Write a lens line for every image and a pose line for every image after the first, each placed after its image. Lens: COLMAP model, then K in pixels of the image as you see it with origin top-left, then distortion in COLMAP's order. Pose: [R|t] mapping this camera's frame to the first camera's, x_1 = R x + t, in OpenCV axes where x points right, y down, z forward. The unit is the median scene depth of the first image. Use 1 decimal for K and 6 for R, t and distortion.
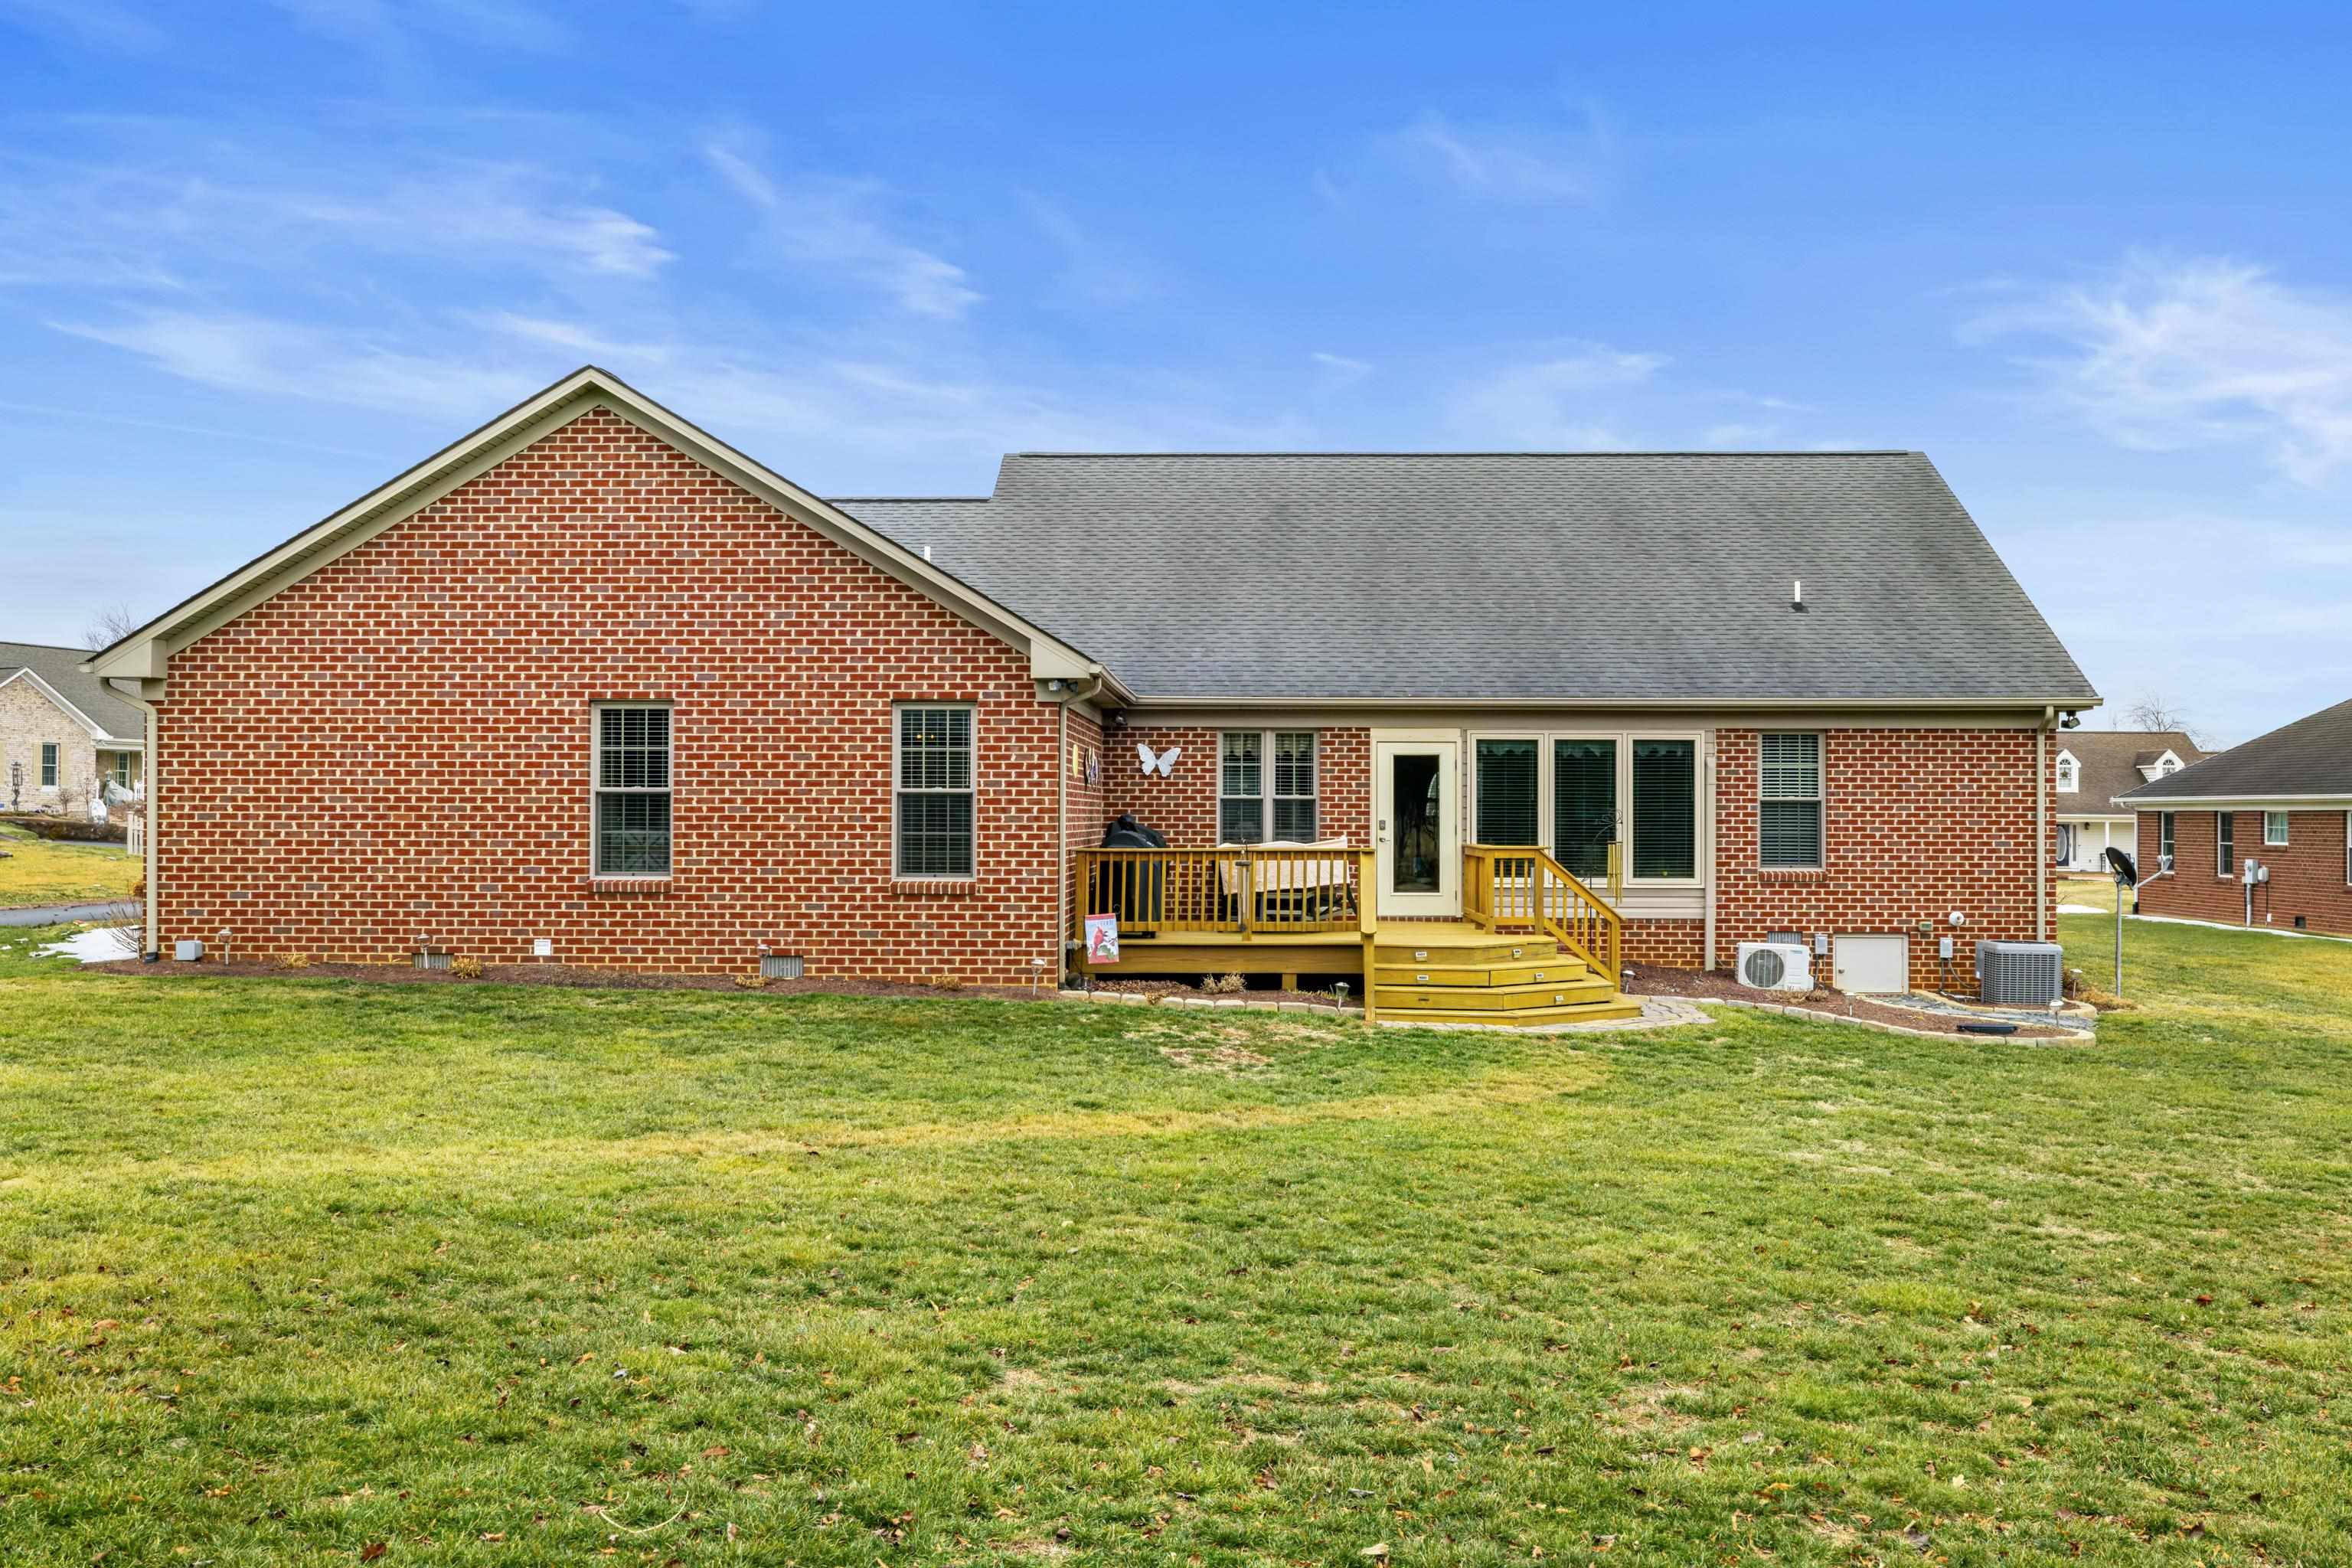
lens RADIAL K [[2279.8, 0, 1133.8], [0, 2279.8, 787.3], [0, 0, 1]] dist [-0.002013, 0.012399]
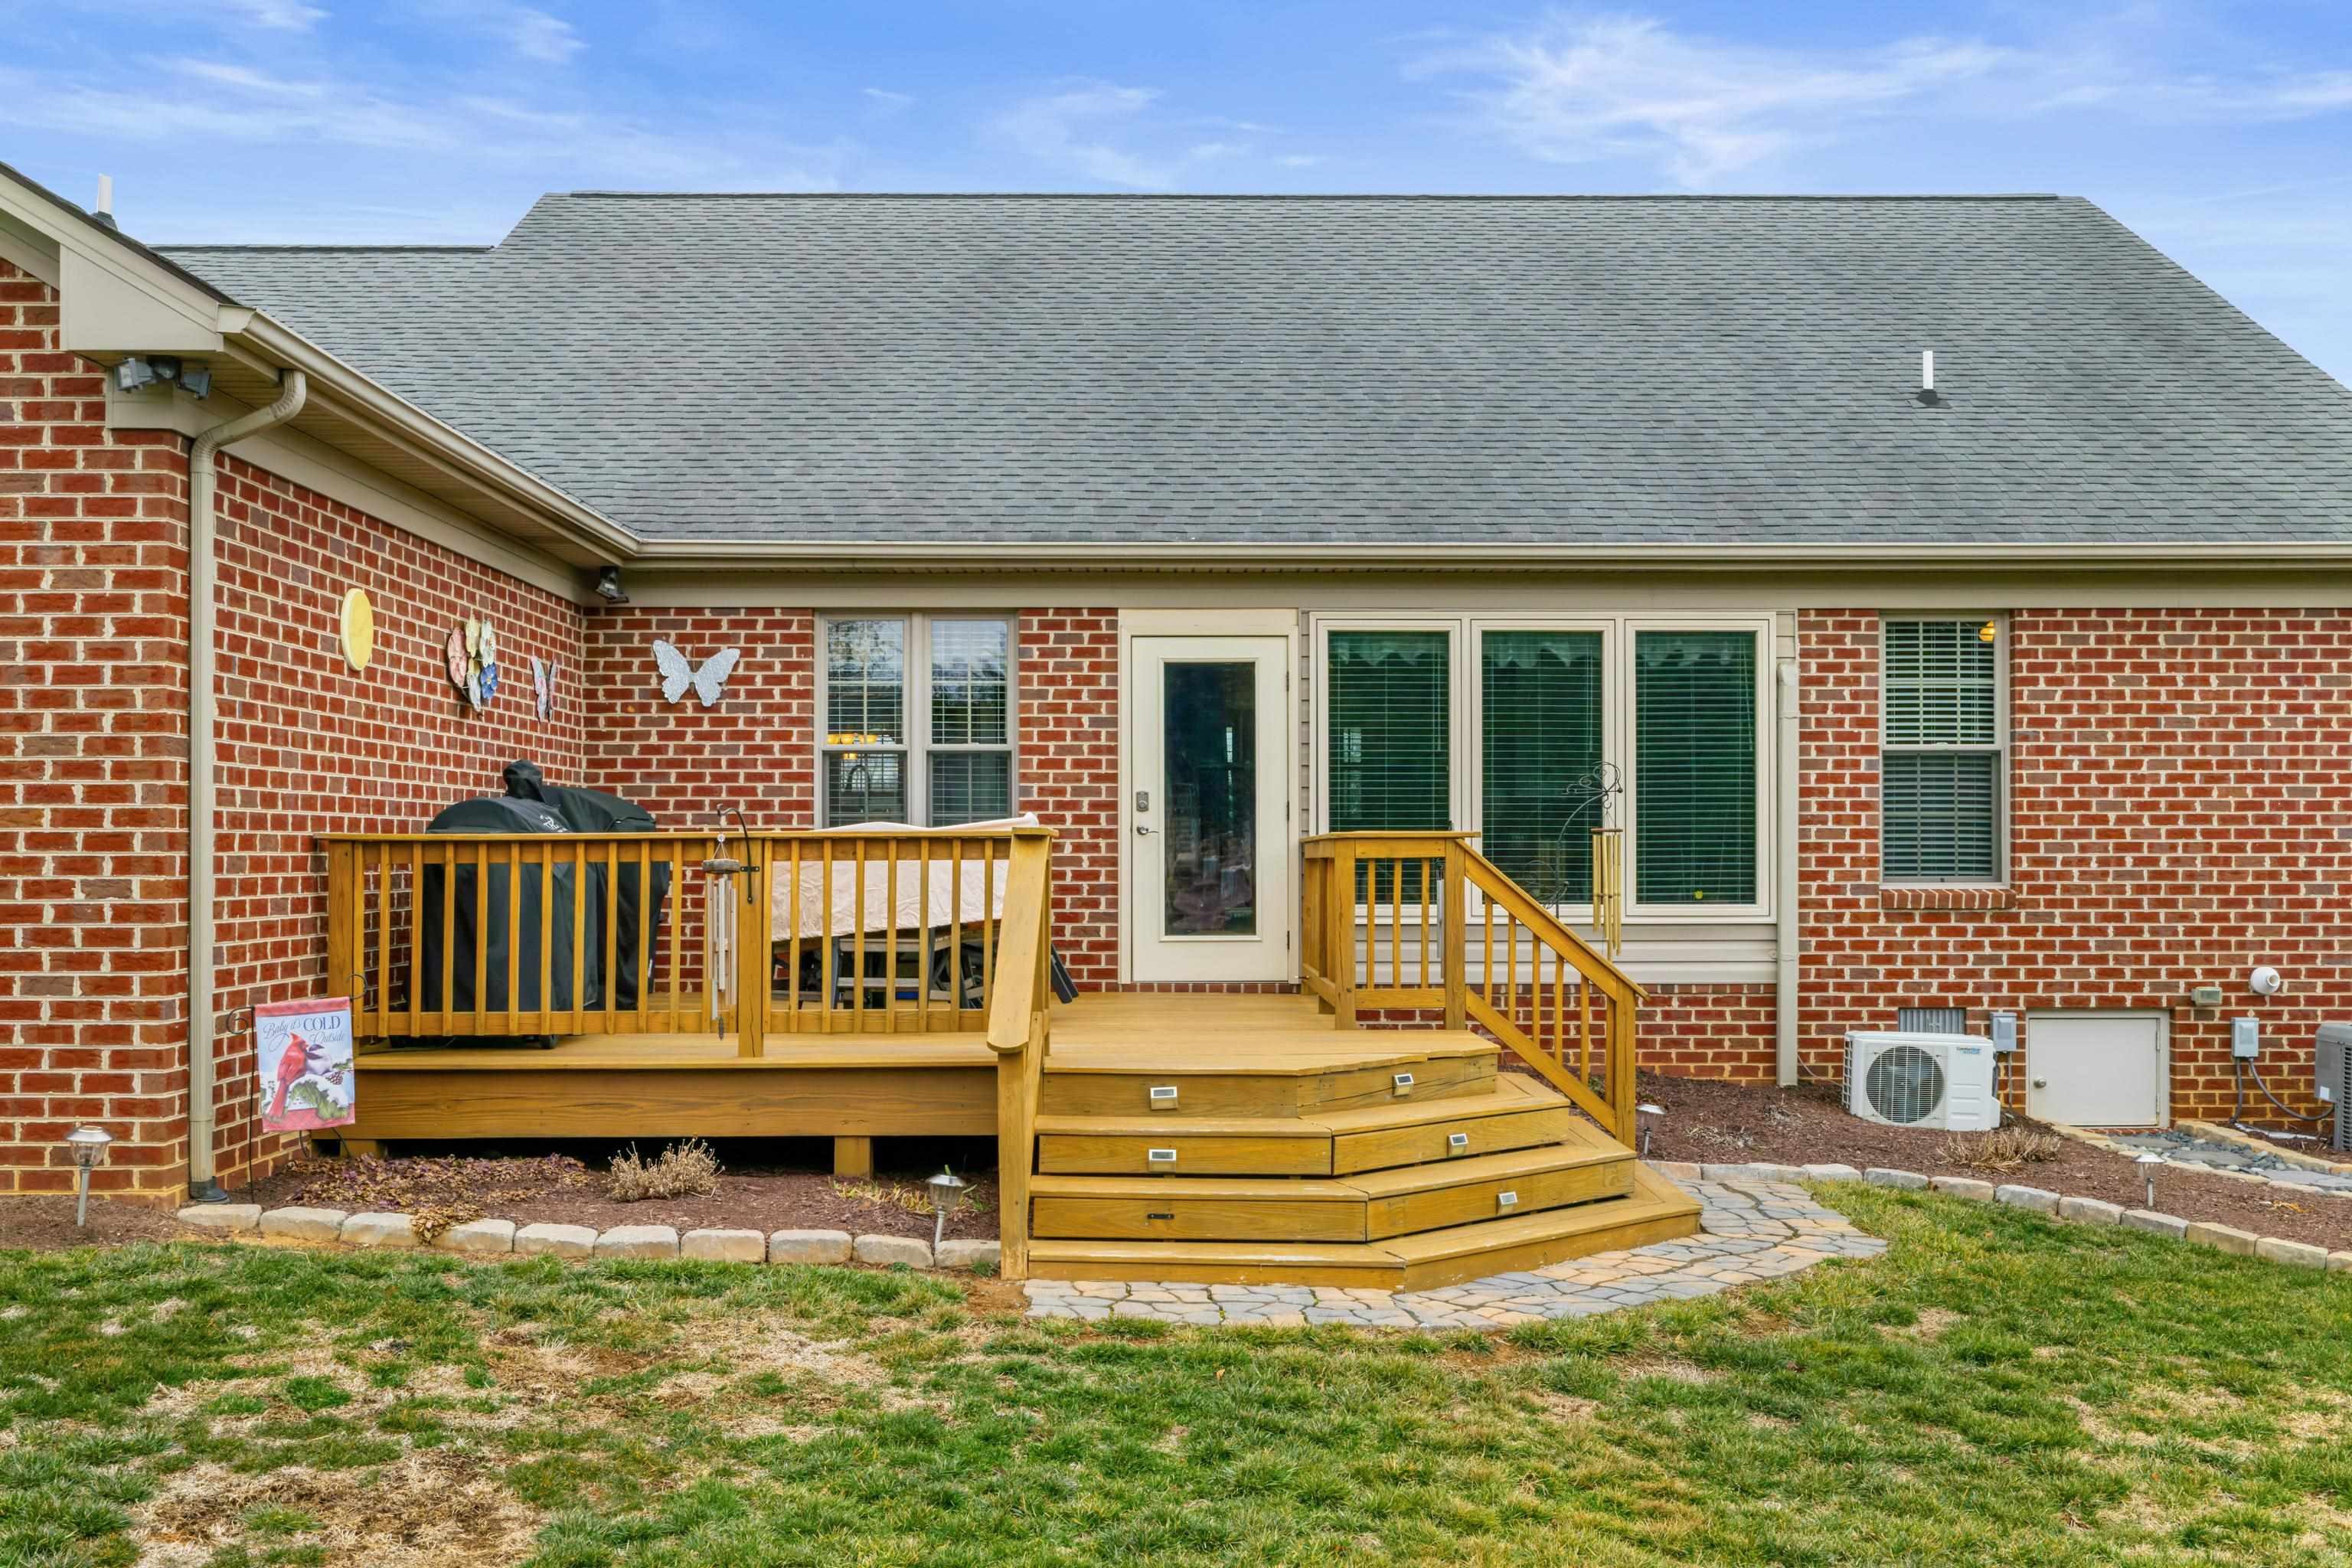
lens RADIAL K [[2278.5, 0, 1130.7], [0, 2278.5, 877.0], [0, 0, 1]] dist [-0.003726, 0.003205]
pose [[0.999167, -0.004677, 0.040547, 0.086618], [0.003786, 0.999750, 0.022032, 0.022305], [-0.040640, -0.021860, 0.998935, 0.500741]]
